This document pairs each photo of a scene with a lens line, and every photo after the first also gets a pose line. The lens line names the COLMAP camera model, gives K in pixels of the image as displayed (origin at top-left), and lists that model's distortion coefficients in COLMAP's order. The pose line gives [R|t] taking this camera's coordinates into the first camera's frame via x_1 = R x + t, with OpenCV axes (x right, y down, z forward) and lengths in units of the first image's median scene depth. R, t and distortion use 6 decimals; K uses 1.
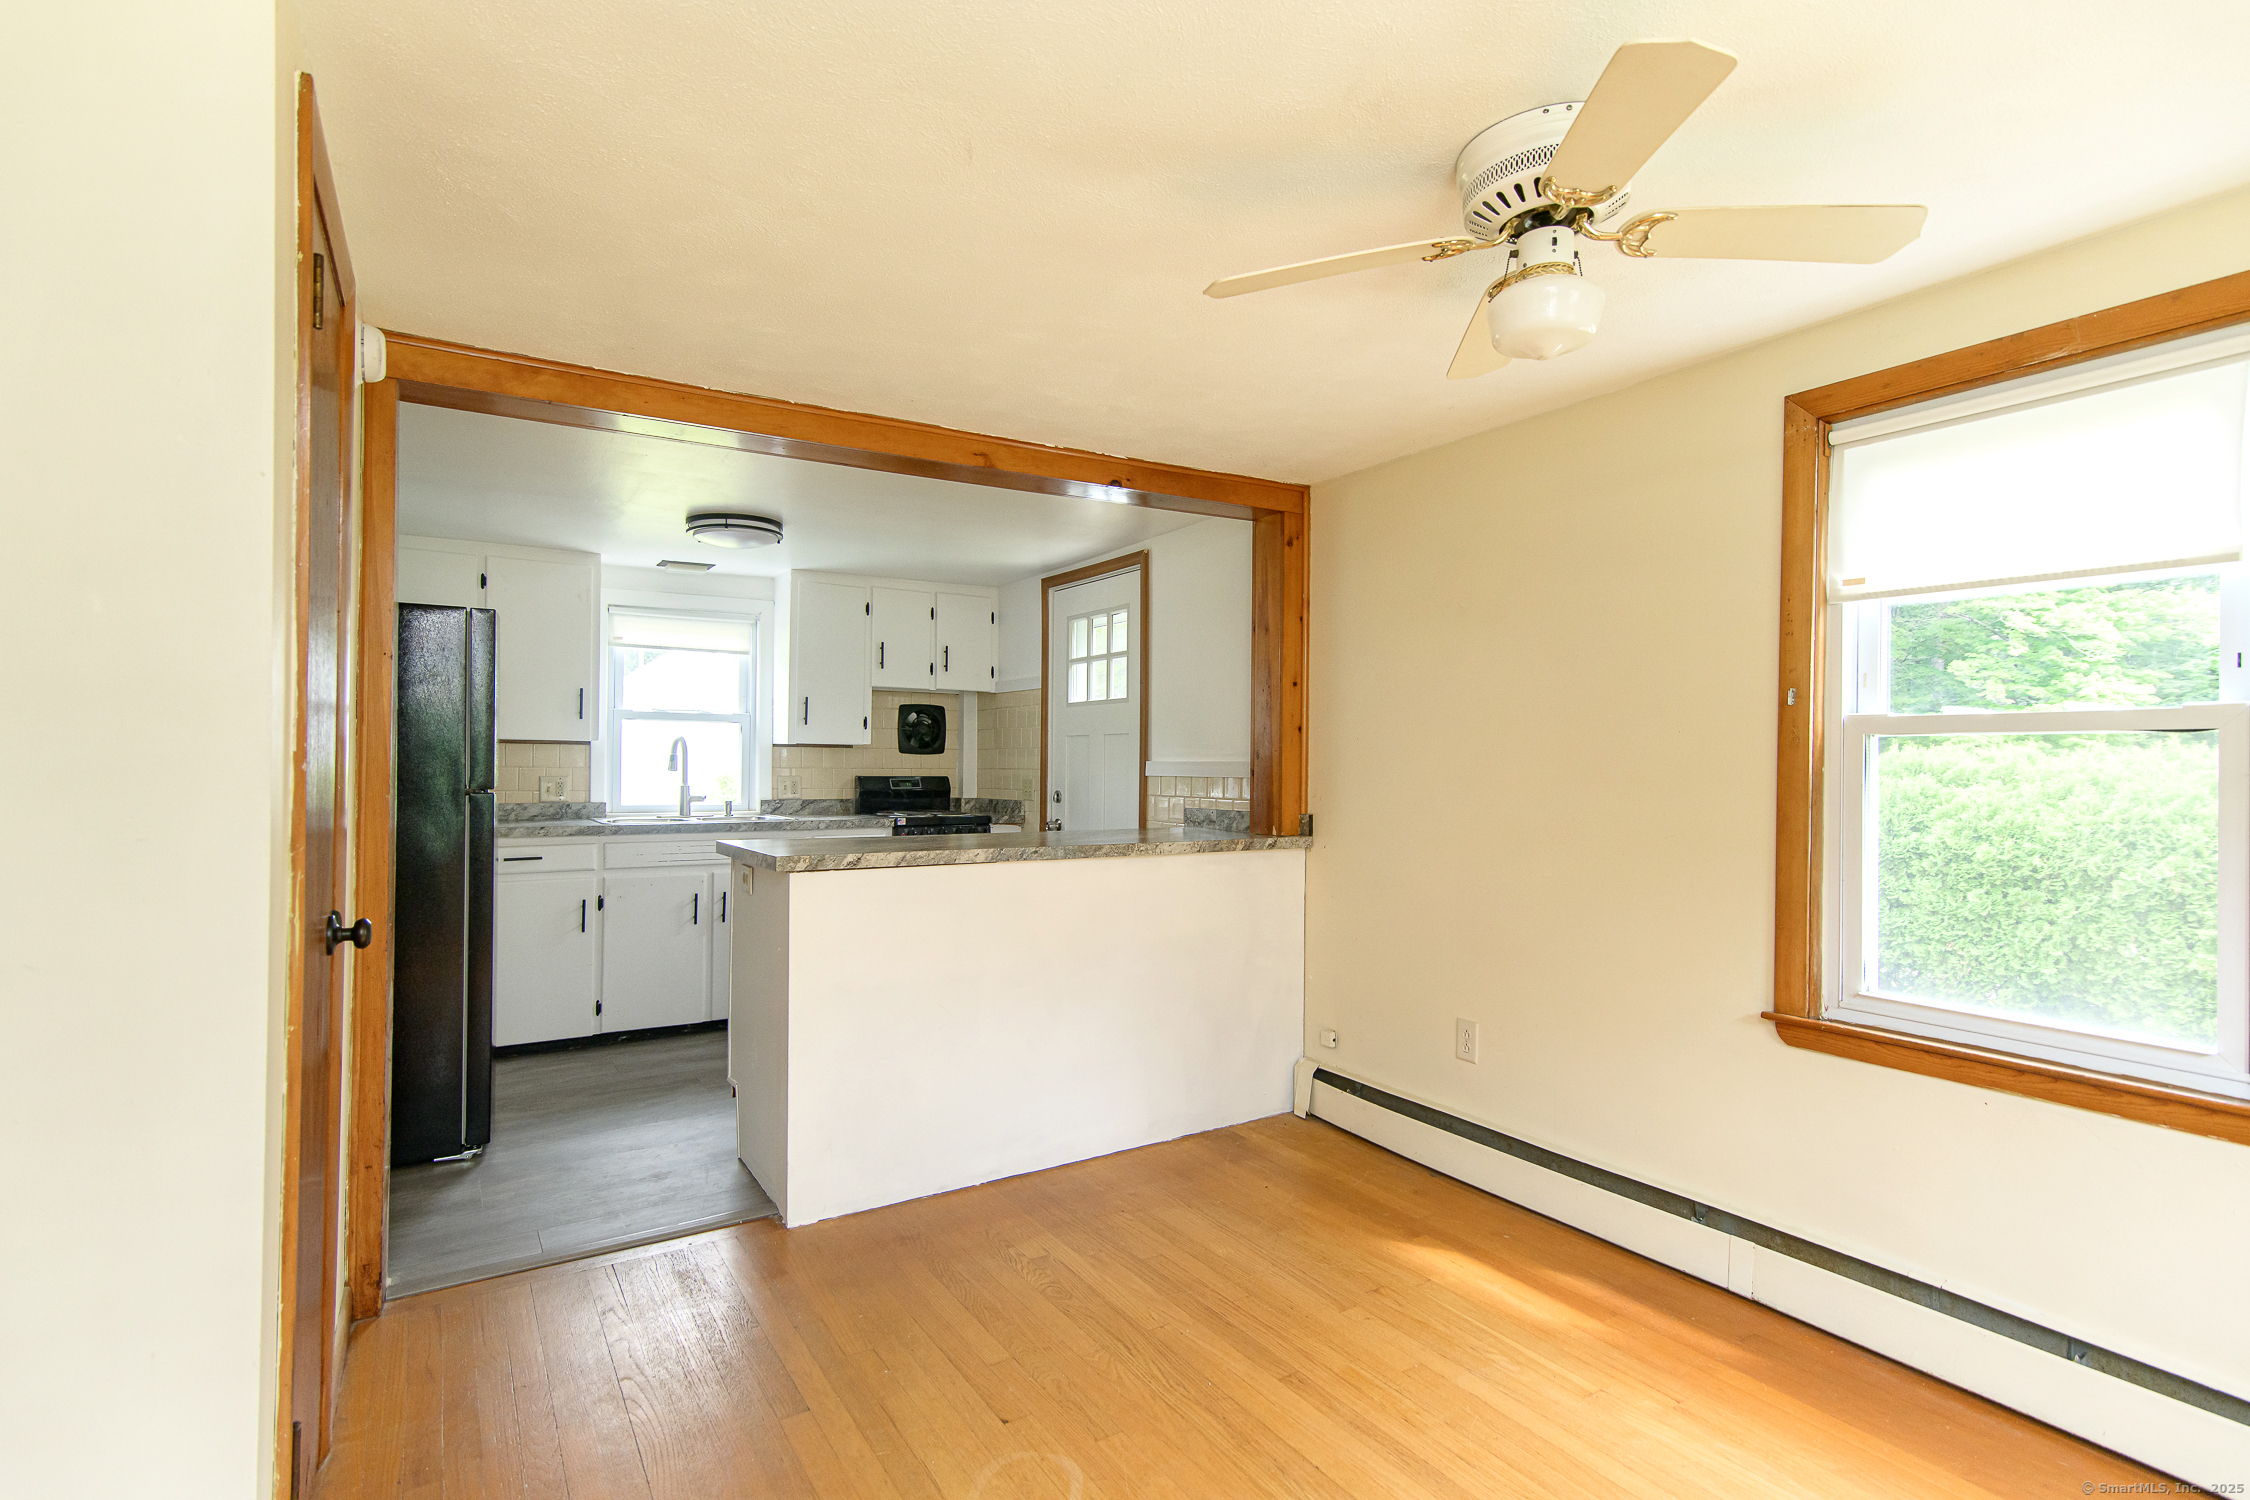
lens RADIAL K [[1083.2, 0, 1125.1], [0, 1083.2, 756.4], [0, 0, 1]] dist [0.017585, -0.000952]
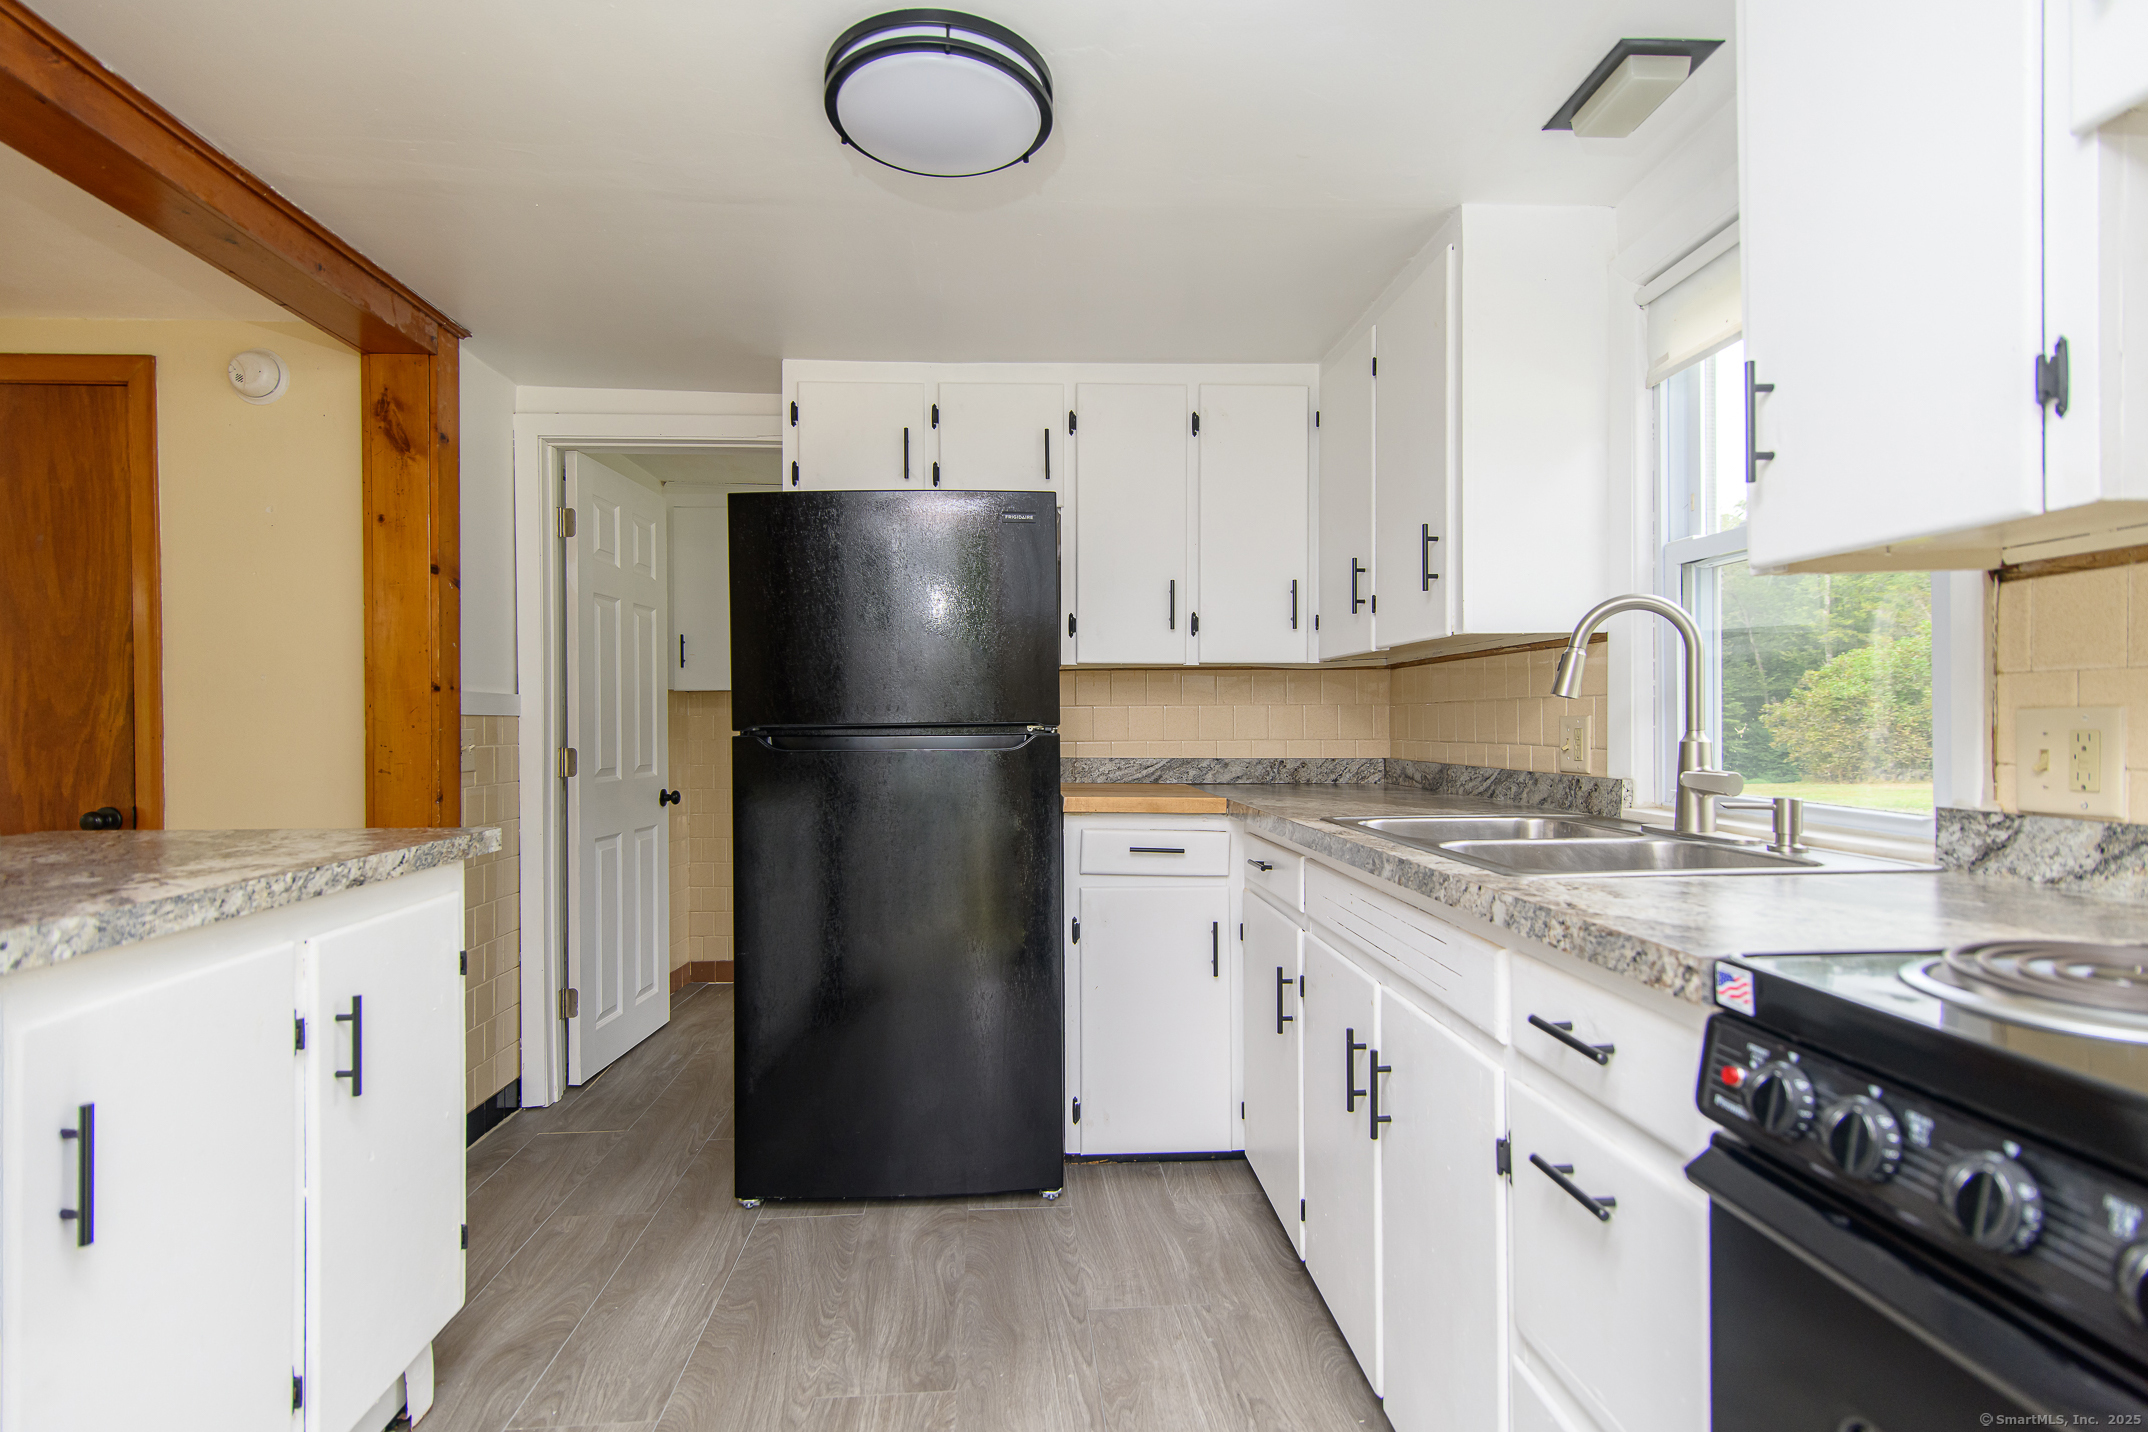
lens RADIAL K [[1070.9, 0, 1067.5], [0, 1070.9, 724.0], [0, 0, 1]] dist [0.006948, 0.000050]
pose [[-0.482940, -0.000897, -0.875653, -0.027572], [0.013037, 0.999881, -0.008214, 0.022826], [0.875557, -0.015383, -0.482871, 1.031477]]
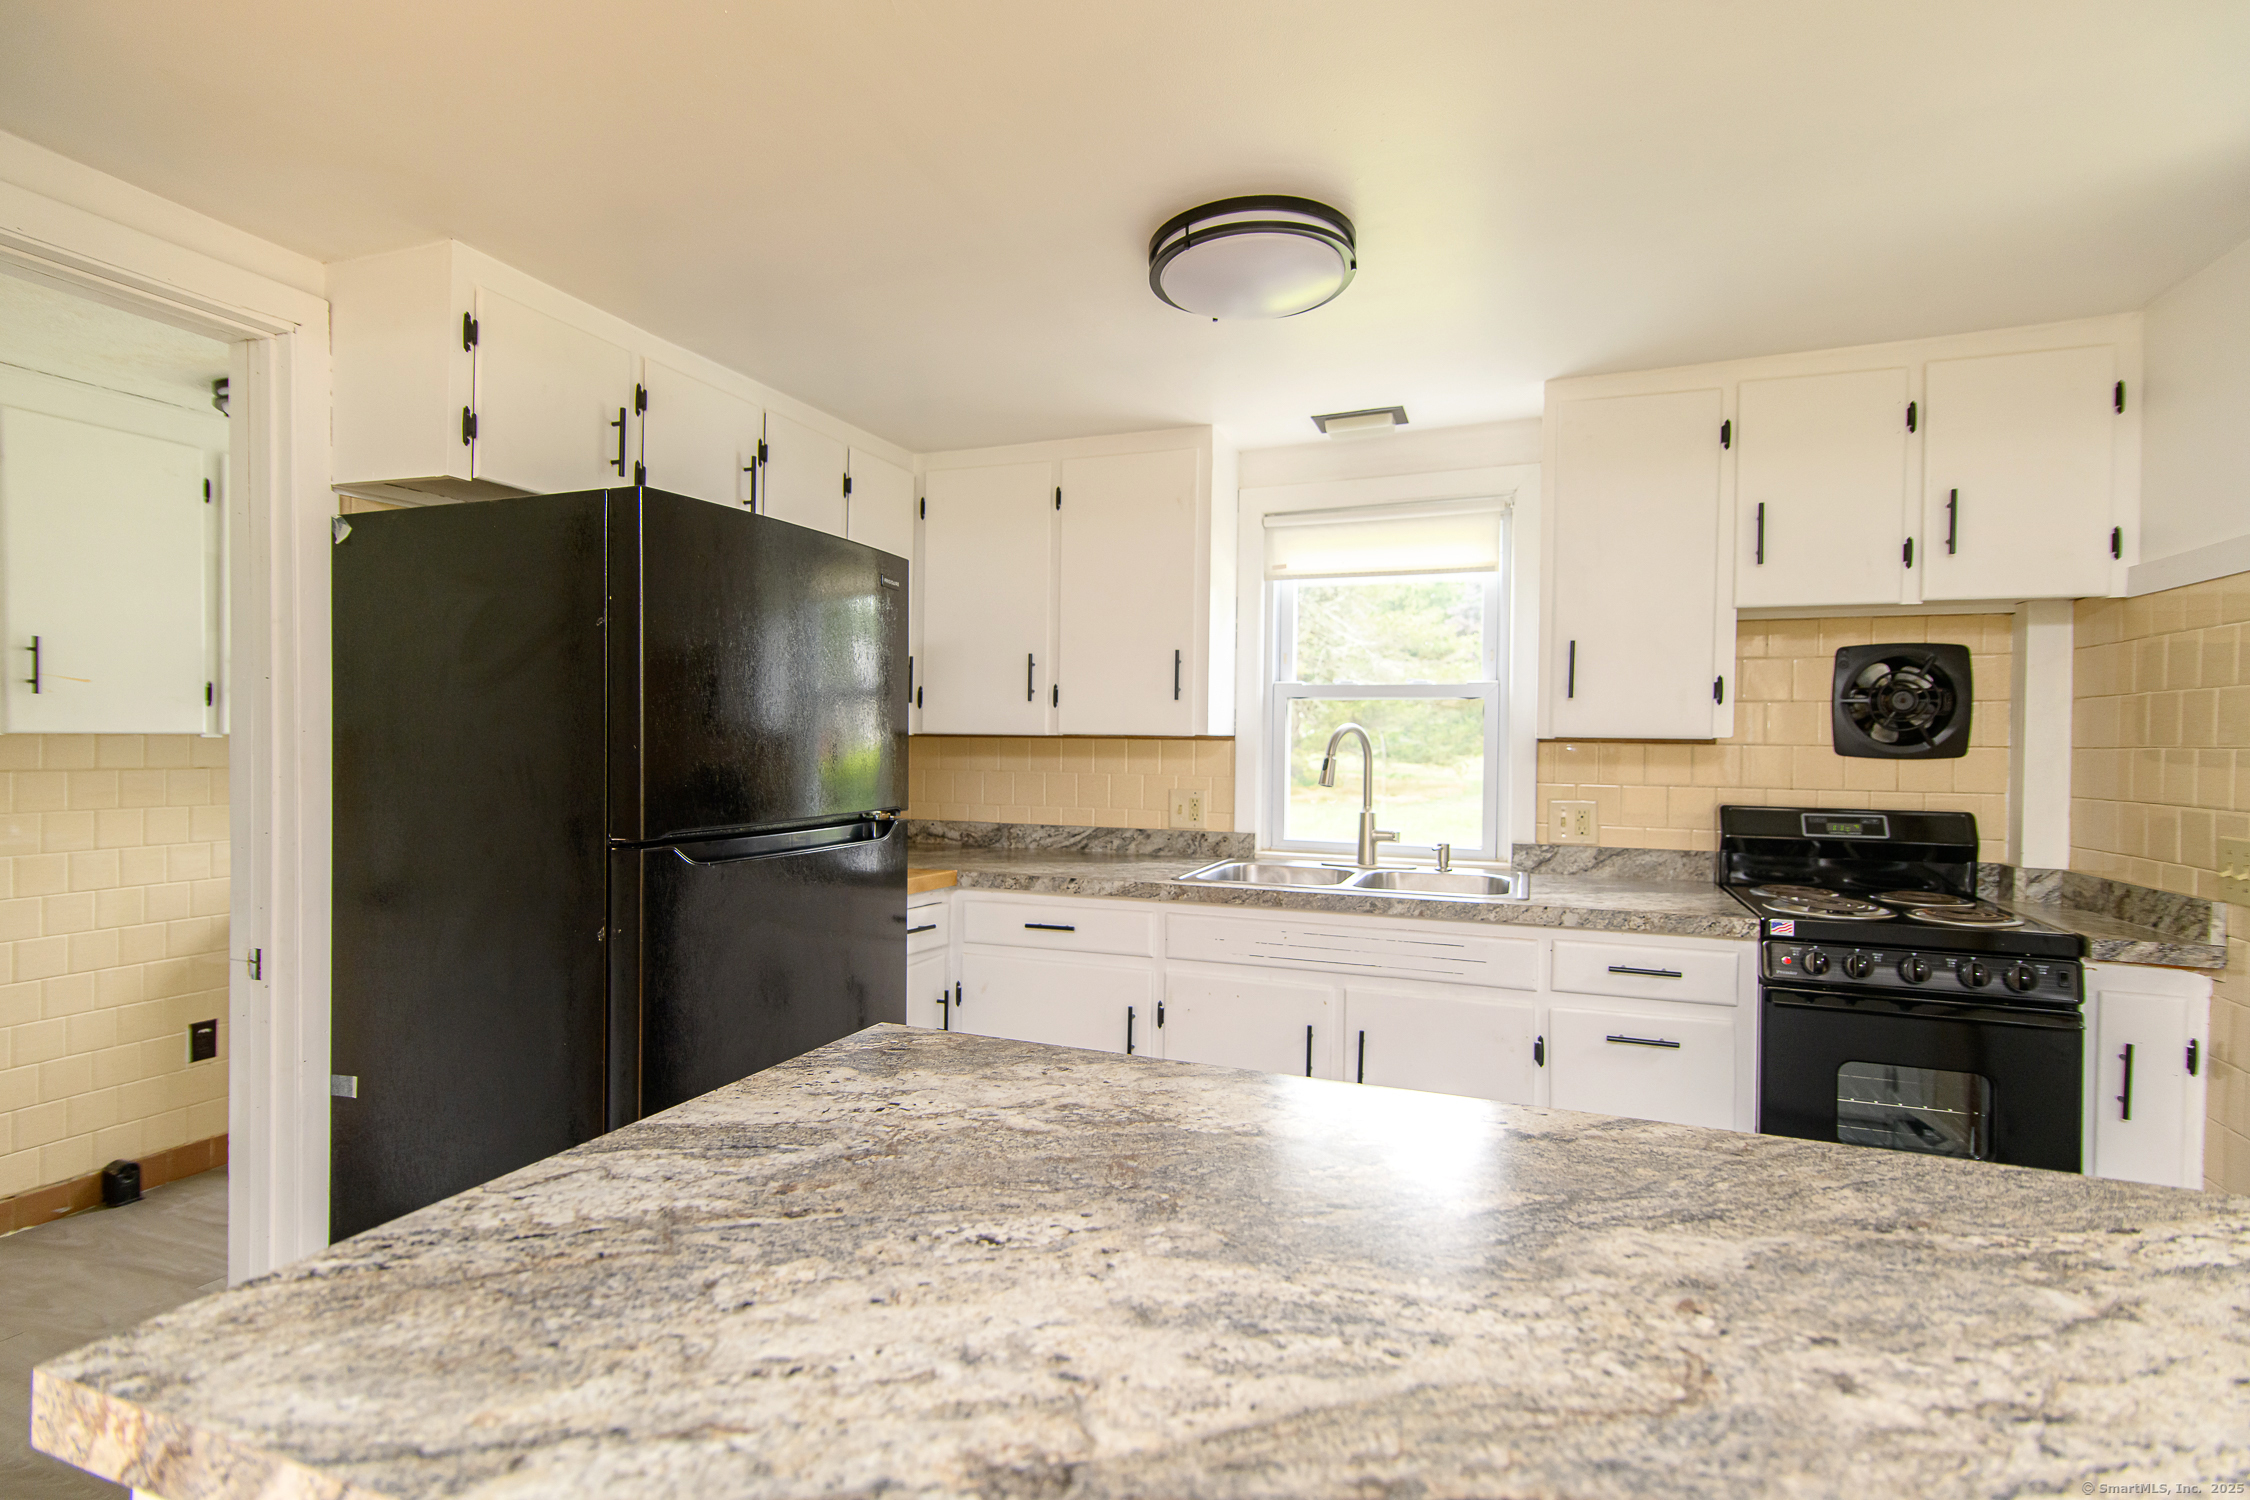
lens RADIAL K [[1083.2, 0, 1125.0], [0, 1083.2, 749.3], [0, 0, 1]] dist [0.017585, -0.000952]
pose [[0.599300, 0.006125, -0.800501, -0.027384], [0.000665, 0.999967, 0.008149, -0.011045], [0.800524, -0.005416, 0.599276, 0.579545]]
